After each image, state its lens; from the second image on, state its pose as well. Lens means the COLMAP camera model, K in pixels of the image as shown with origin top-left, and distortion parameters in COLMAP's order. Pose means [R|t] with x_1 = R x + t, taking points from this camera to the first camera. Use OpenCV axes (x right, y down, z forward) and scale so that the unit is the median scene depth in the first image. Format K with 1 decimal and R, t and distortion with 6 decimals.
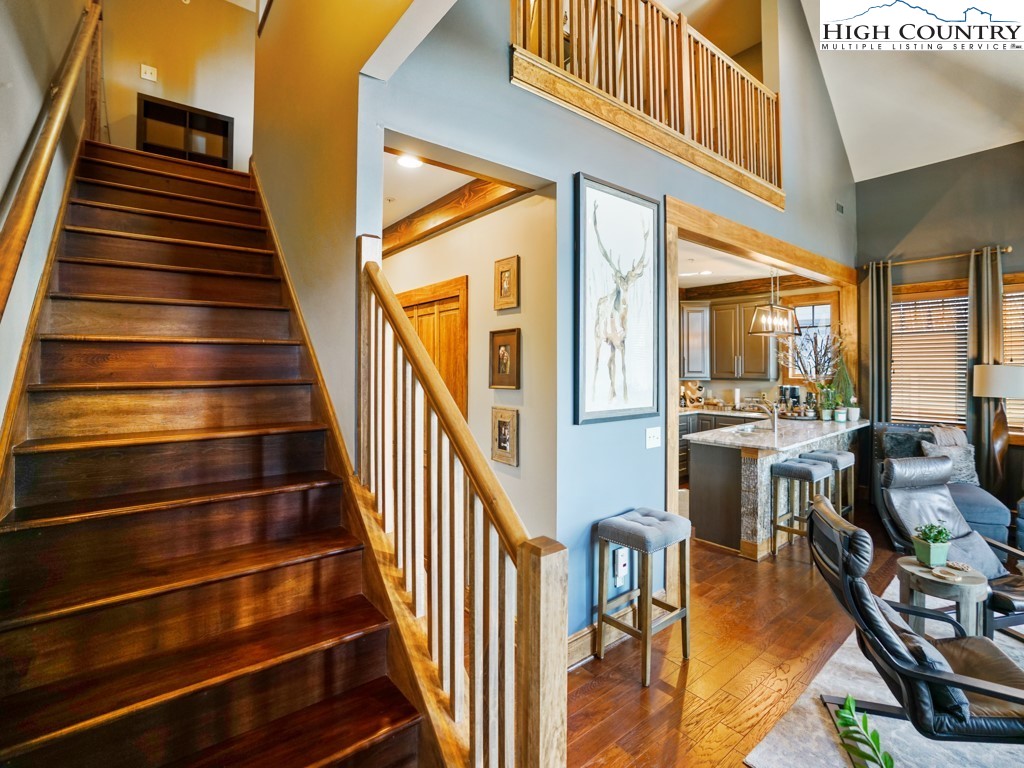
lens RADIAL K [[473.2, 0, 515.3], [0, 473.2, 366.6], [0, 0, 1]] dist [-0.028444, 0.001430]
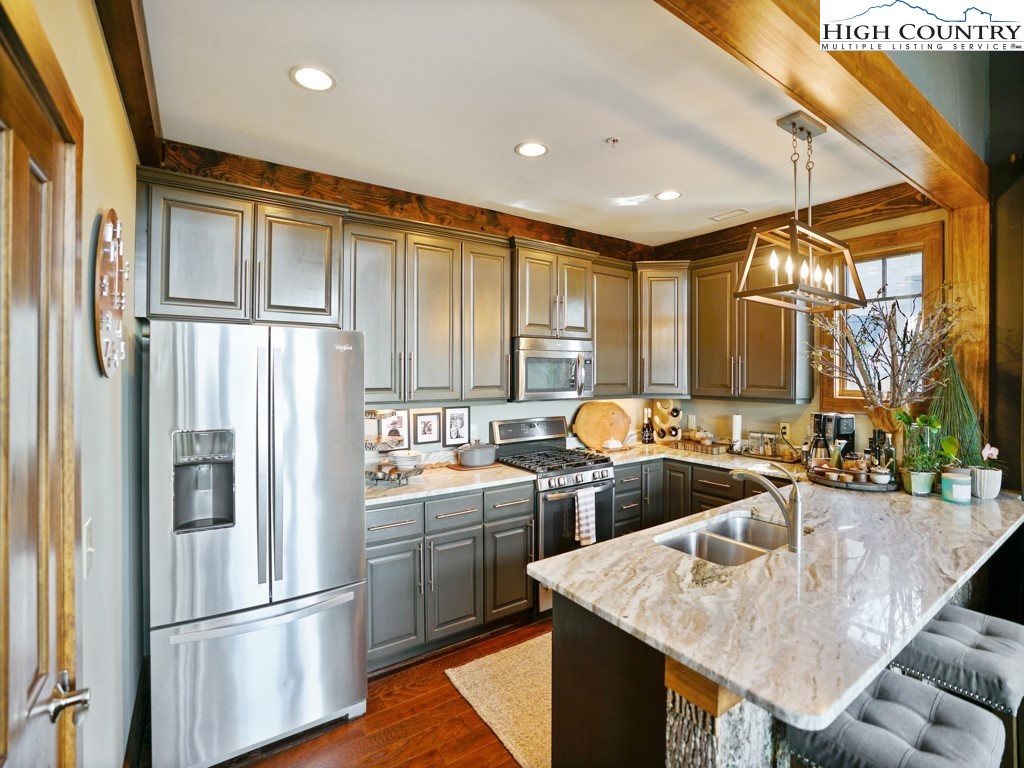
lens RADIAL K [[486.4, 0, 512.0], [0, 486.4, 384.0], [0, 0, 1]] dist [-0.046248, 0.026432]
pose [[0.998541, 0.005427, -0.053734, 0.258823], [-0.004432, 0.999817, 0.018610, 0.000830], [0.053825, -0.018344, 0.998382, 0.454874]]
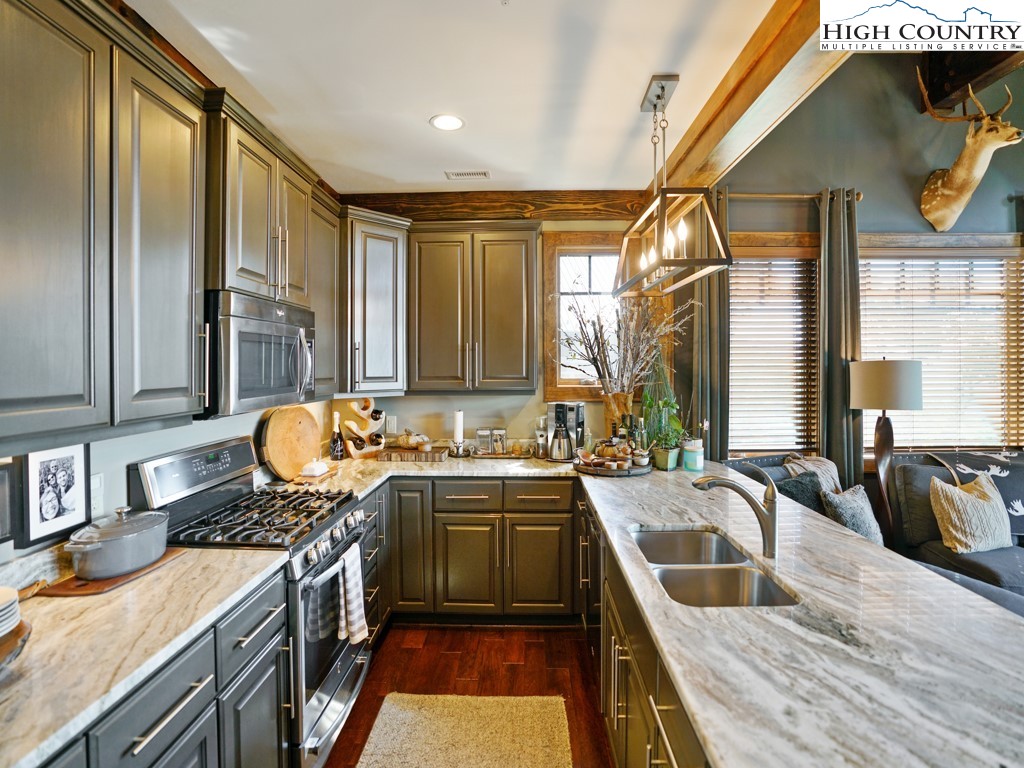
lens RADIAL K [[504.2, 0, 501.5], [0, 504.2, 372.4], [0, 0, 1]] dist [-0.070607, 0.034068]
pose [[0.623007, -0.010059, 0.782152, 0.108125], [0.004805, 0.999948, 0.009033, 0.003282], [-0.782202, -0.001869, 0.623022, 0.710638]]
